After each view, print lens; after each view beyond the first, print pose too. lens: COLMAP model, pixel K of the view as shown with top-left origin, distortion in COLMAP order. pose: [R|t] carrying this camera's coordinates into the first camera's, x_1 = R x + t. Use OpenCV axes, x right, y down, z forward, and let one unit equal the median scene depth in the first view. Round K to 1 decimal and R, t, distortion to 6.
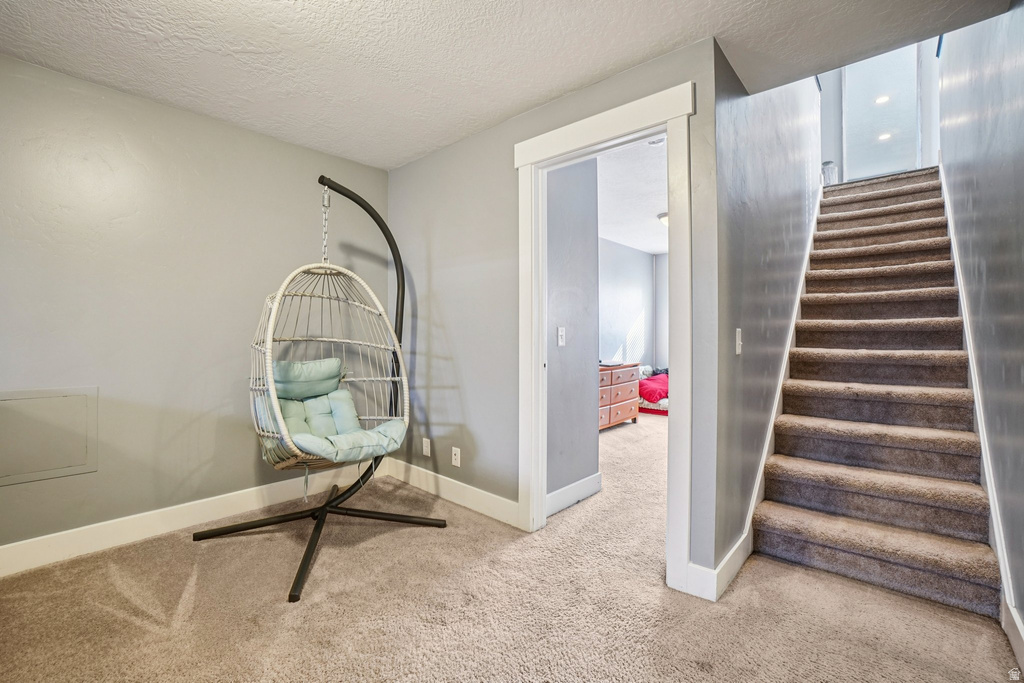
lens RADIAL K [[463.7, 0, 492.5], [0, 463.7, 337.0], [0, 0, 1]] dist [-0.051271, 0.015915]
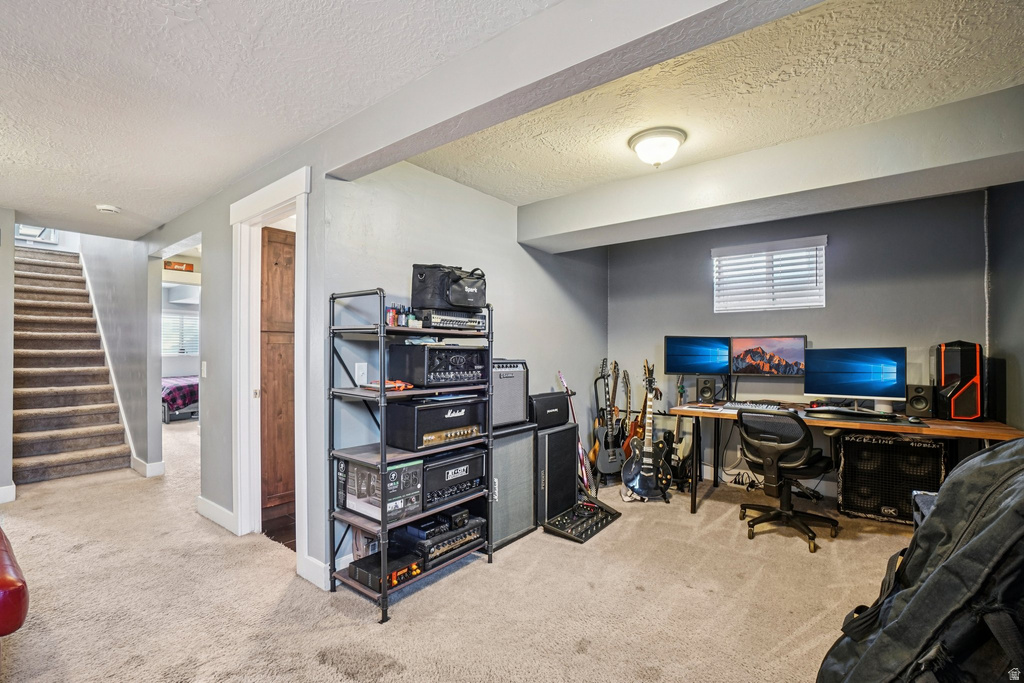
lens RADIAL K [[457.3, 0, 492.9], [0, 457.3, 344.9], [0, 0, 1]] dist [-0.062731, 0.022196]
pose [[-0.048139, 0.010190, 0.998789, -1.077195], [0.000043, 0.999948, -0.010200, -0.048692], [-0.998841, -0.000448, -0.048137, -0.696778]]
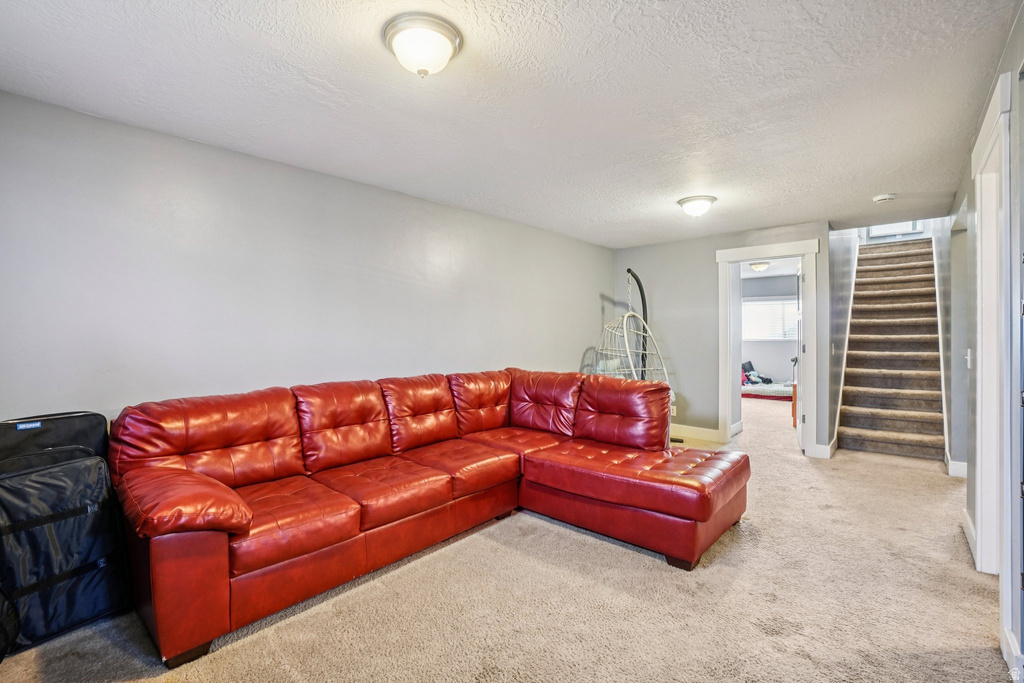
lens RADIAL K [[456.8, 0, 503.6], [0, 456.8, 341.6], [0, 0, 1]] dist [-0.051263, 0.014798]
pose [[0.999954, -0.005794, -0.007697, -0.868622], [0.005883, 0.999916, 0.011589, -0.051683], [0.007630, -0.011634, 0.999903, -0.977124]]
